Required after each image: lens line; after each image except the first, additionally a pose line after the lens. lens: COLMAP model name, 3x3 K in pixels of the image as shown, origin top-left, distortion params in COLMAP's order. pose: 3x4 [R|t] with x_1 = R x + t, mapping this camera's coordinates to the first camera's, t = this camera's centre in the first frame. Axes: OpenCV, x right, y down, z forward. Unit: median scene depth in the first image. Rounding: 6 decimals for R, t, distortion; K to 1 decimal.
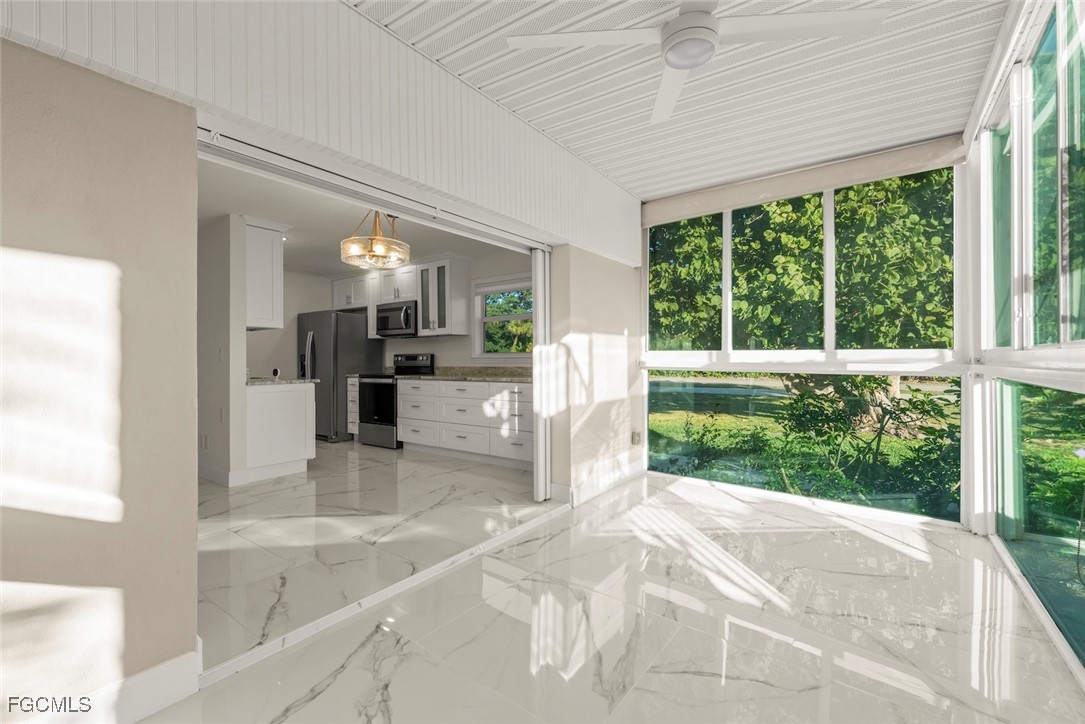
lens RADIAL K [[461.8, 0, 541.5], [0, 461.8, 358.0], [0, 0, 1]] dist [-0.001973, -0.000064]
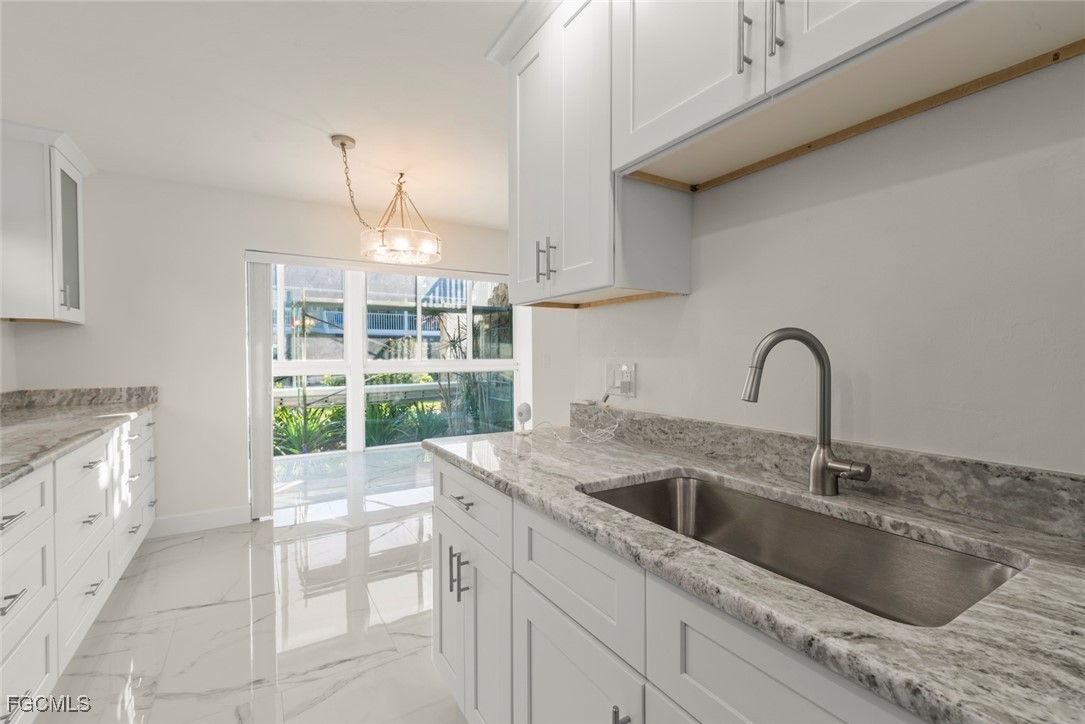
lens RADIAL K [[474.8, 0, 542.5], [0, 474.8, 362.0], [0, 0, 1]] dist [0.001790, 0.000087]
pose [[-0.924117, 0.004023, 0.382088, -0.579741], [0.008227, 0.999922, 0.009370, -0.013554], [-0.382021, 0.011803, -0.924078, 1.066768]]
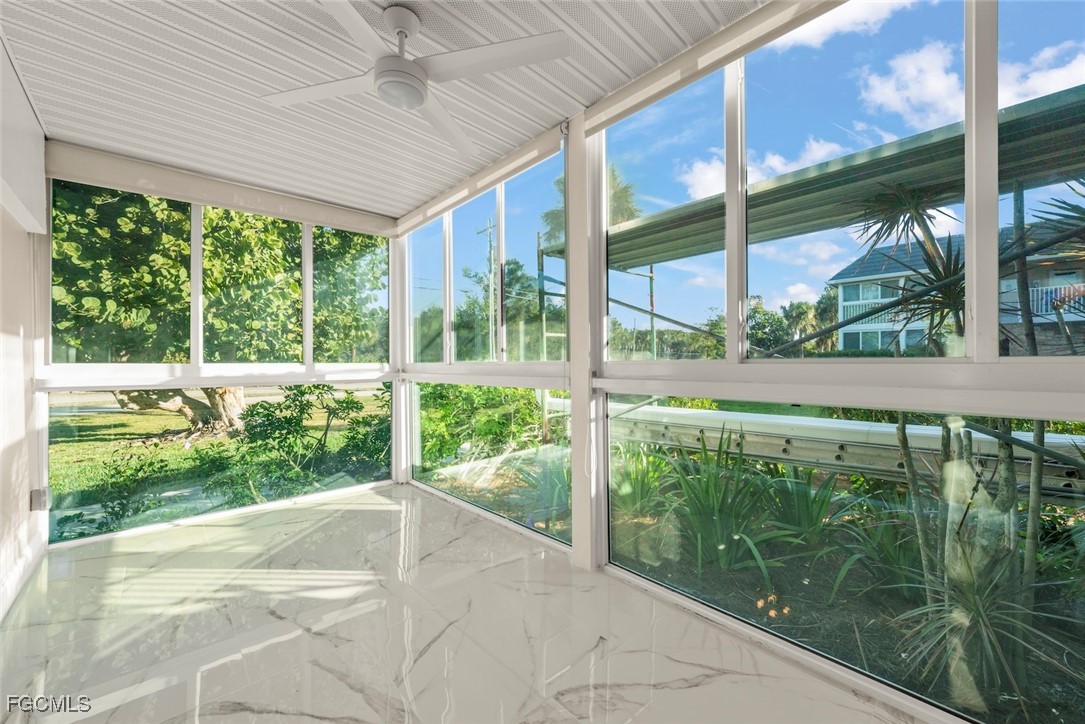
lens RADIAL K [[418.5, 0, 542.5], [0, 418.5, 362.0], [0, 0, 1]] dist [0.001713, 0.000157]
pose [[0.183534, 0.001144, 0.983013, -0.186053], [0.007602, 0.999968, -0.002583, -0.008100], [-0.982984, 0.007946, 0.183520, 0.154327]]
